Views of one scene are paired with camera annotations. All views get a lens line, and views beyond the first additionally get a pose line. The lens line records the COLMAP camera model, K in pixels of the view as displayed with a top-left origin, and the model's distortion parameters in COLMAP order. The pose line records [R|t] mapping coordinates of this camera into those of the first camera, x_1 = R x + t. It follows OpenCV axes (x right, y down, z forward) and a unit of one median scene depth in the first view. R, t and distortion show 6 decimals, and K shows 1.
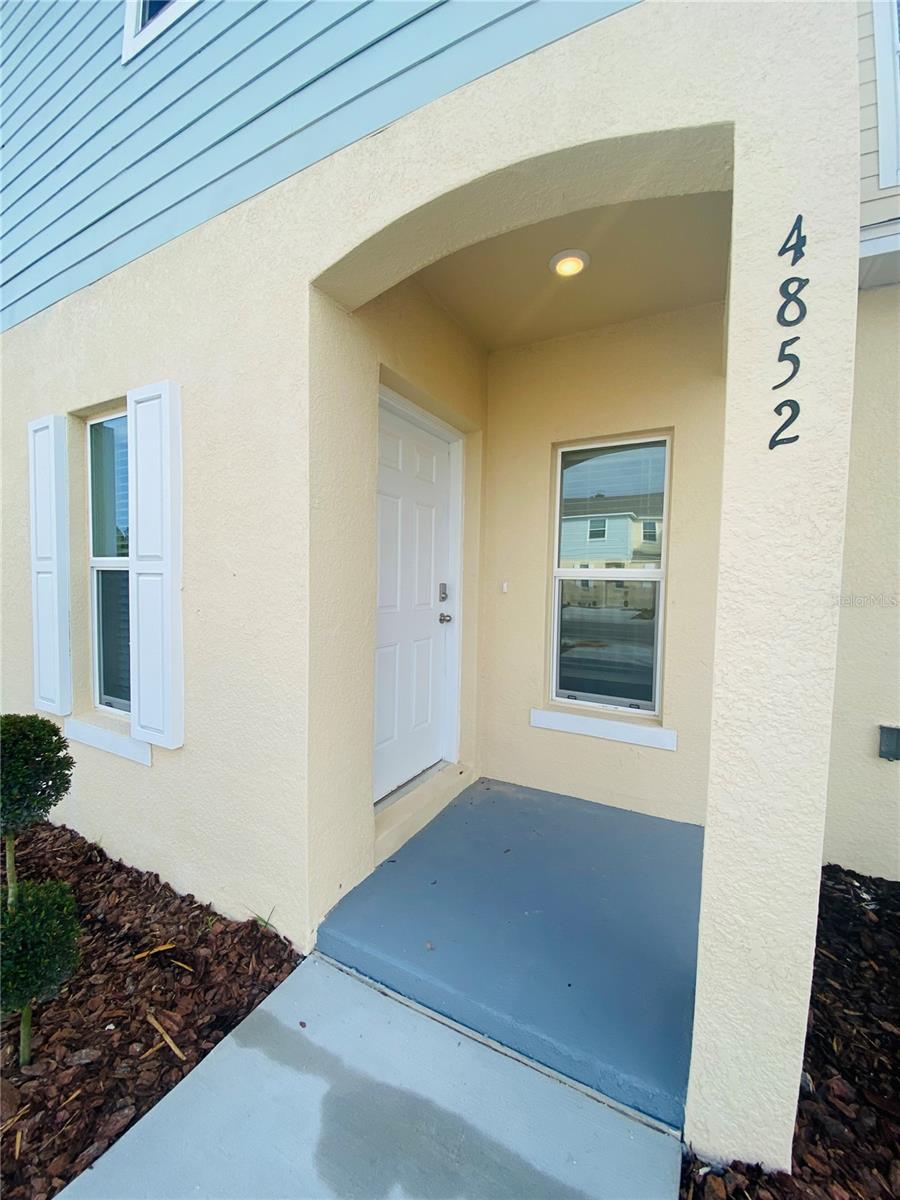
lens RADIAL K [[479.3, 0, 450.0], [0, 479.3, 600.0], [0, 0, 1]] dist [0.031521, -0.022384]
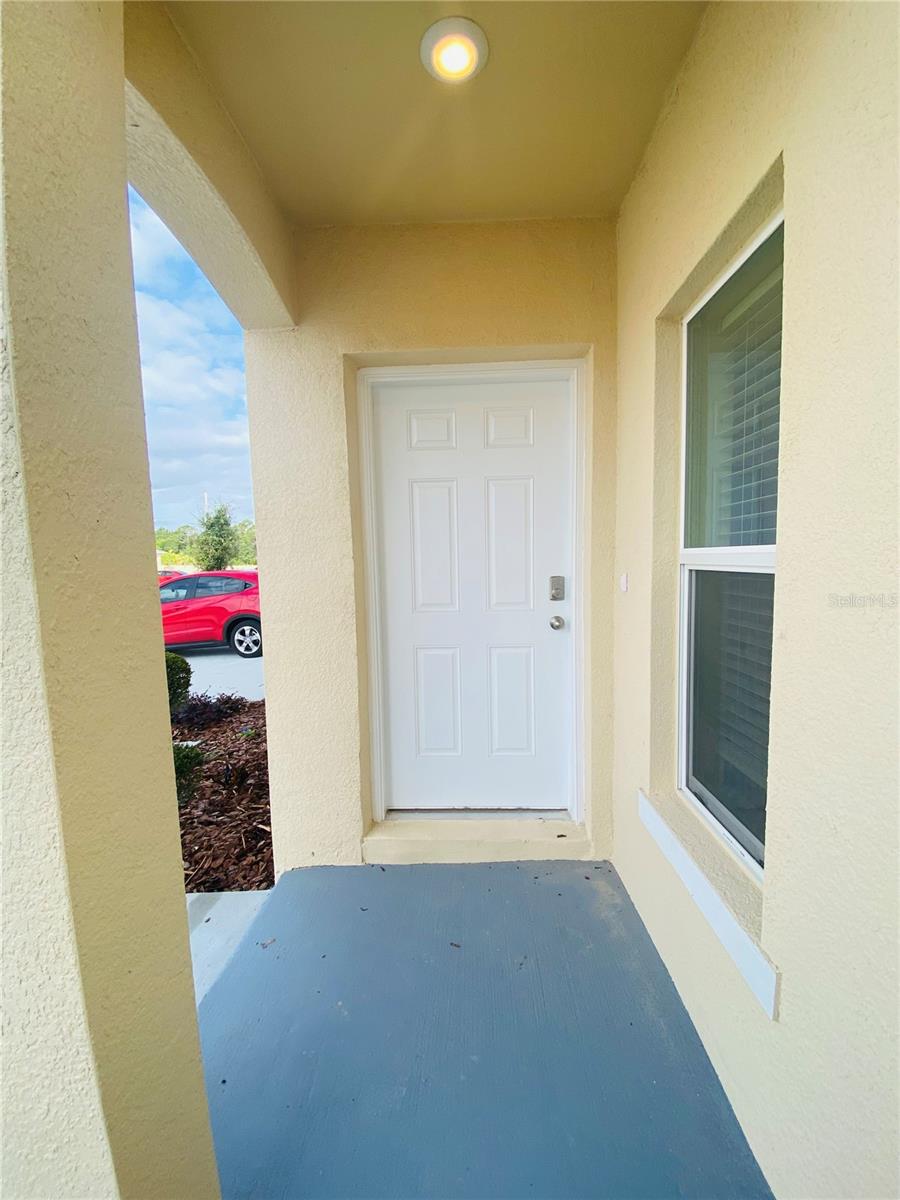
lens RADIAL K [[479.3, 0, 450.0], [0, 479.3, 600.0], [0, 0, 1]] dist [0.031521, -0.022384]
pose [[0.452820, 0.044406, -0.890496, 0.629943], [-0.009552, 0.998943, 0.044956, -0.032989], [0.891551, -0.011851, 0.452765, 0.560325]]
